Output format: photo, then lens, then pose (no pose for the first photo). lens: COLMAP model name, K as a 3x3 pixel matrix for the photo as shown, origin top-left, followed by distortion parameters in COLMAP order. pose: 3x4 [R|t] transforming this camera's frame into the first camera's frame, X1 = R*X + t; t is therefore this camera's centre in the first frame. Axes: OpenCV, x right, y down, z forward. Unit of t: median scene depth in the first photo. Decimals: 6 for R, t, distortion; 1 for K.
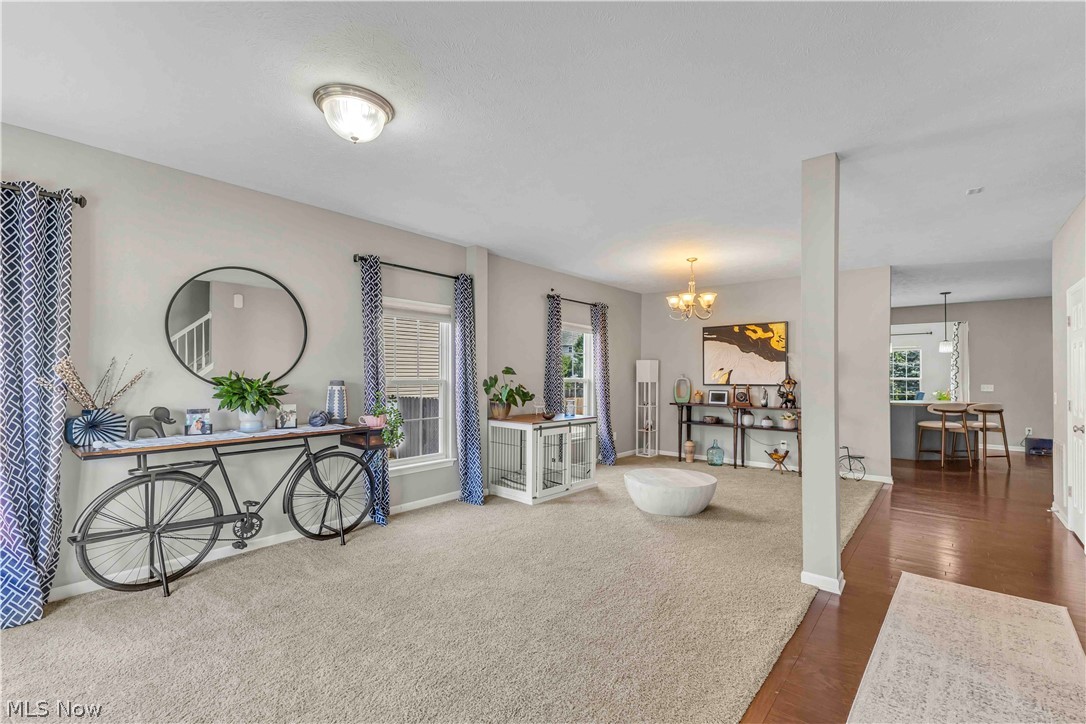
lens RADIAL K [[476.3, 0, 544.7], [0, 476.3, 370.4], [0, 0, 1]] dist [0.002855, -0.000220]
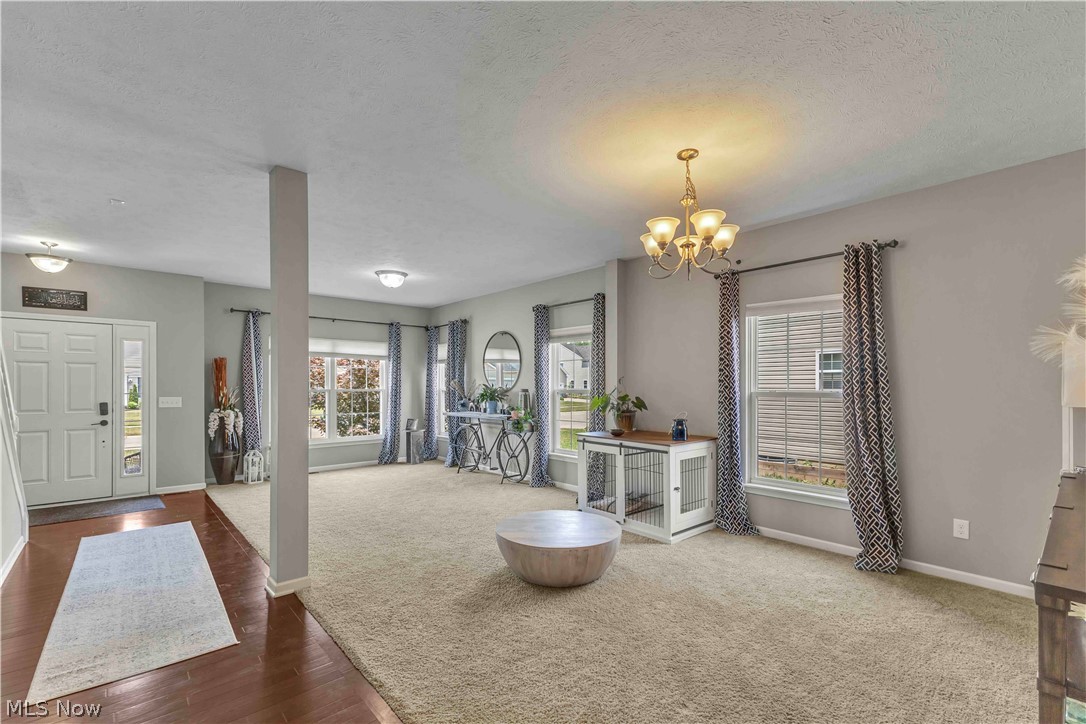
lens RADIAL K [[476.3, 0, 544.7], [0, 476.3, 370.4], [0, 0, 1]] dist [0.002855, -0.000220]
pose [[-0.127066, -0.024232, -0.991598, 0.723198], [0.015964, 0.999522, -0.026471, 0.002731], [0.991766, -0.019193, -0.126618, 0.788672]]
